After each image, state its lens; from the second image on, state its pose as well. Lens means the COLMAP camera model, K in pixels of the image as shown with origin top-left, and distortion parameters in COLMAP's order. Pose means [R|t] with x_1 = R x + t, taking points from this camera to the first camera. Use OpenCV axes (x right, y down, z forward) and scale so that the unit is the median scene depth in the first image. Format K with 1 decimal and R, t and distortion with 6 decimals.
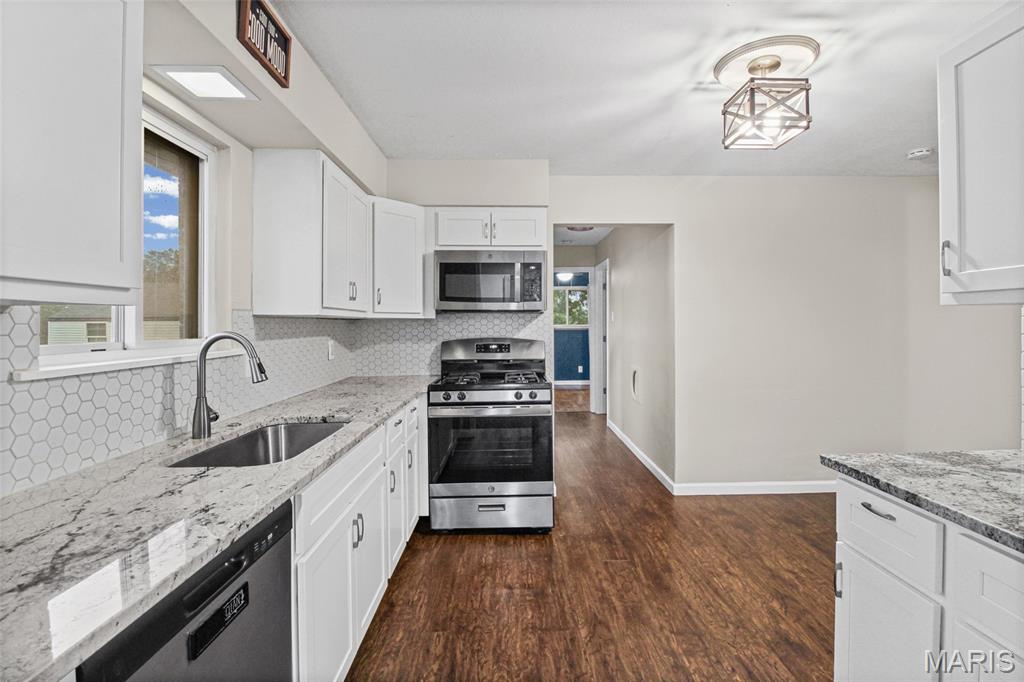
lens RADIAL K [[479.5, 0, 516.3], [0, 479.5, 316.3], [0, 0, 1]] dist [-0.000397, -0.012517]
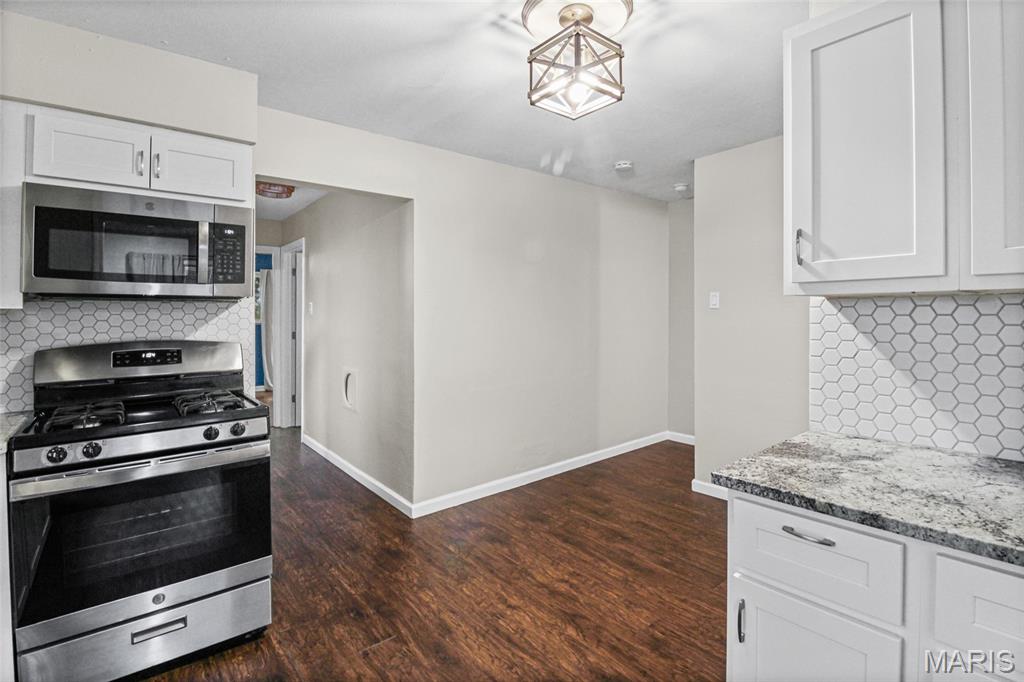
lens RADIAL K [[481.8, 0, 514.3], [0, 481.8, 307.0], [0, 0, 1]] dist [0.000516, -0.012079]
pose [[0.785205, 0.006671, 0.619200, -0.088244], [-0.003498, 0.999974, -0.006338, 0.005232], [-0.619226, 0.002811, 0.785208, 0.322930]]
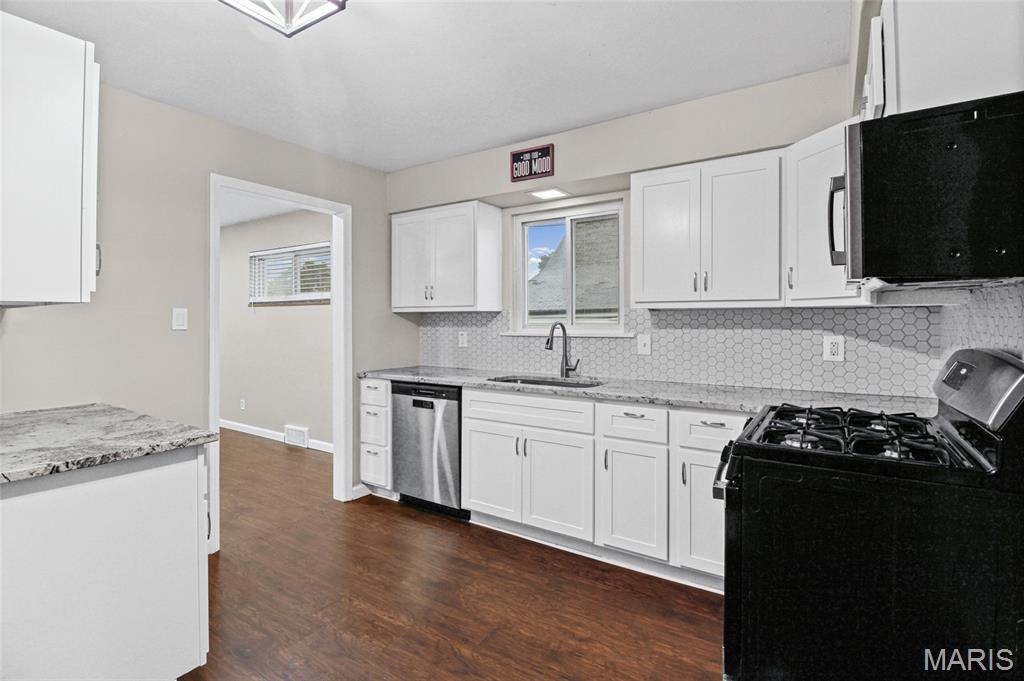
lens RADIAL K [[479.5, 0, 516.3], [0, 479.5, 315.8], [0, 0, 1]] dist [-0.000397, -0.012517]
pose [[-0.558902, 0.003237, -0.829228, 0.686662], [0.016971, 0.999828, -0.007535, 0.016766], [0.829060, -0.018284, -0.558860, 1.299958]]
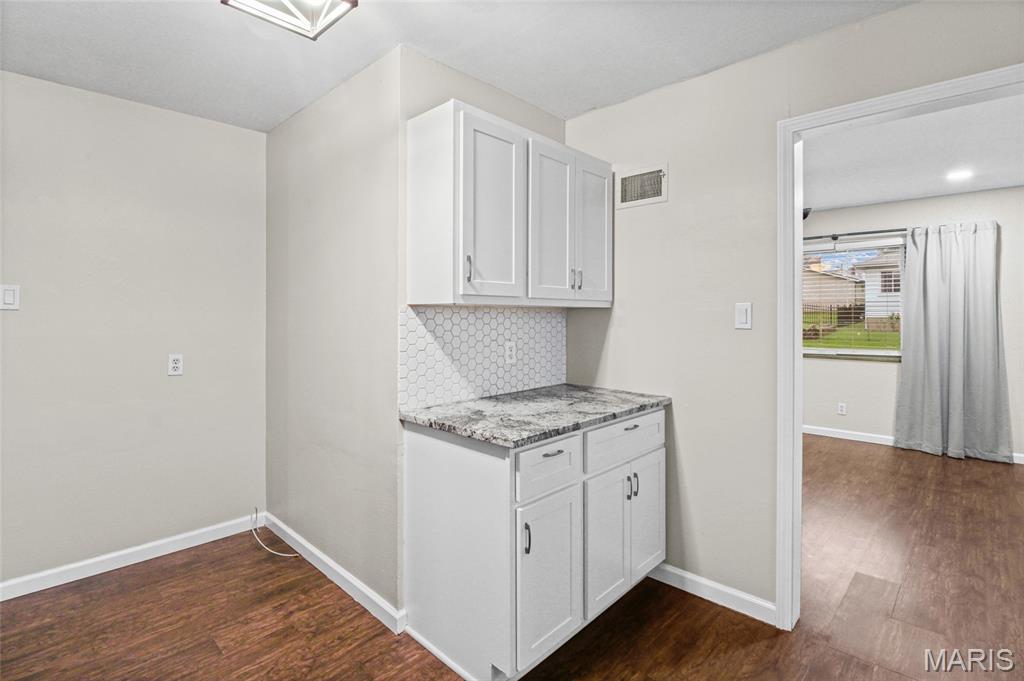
lens RADIAL K [[479.5, 0, 516.3], [0, 479.5, 315.8], [0, 0, 1]] dist [-0.000397, -0.012517]
pose [[-0.710180, 0.004805, 0.704004, -0.069717], [-0.004702, 0.999922, -0.011569, 0.013955], [-0.704005, -0.011526, -0.710102, 1.020314]]
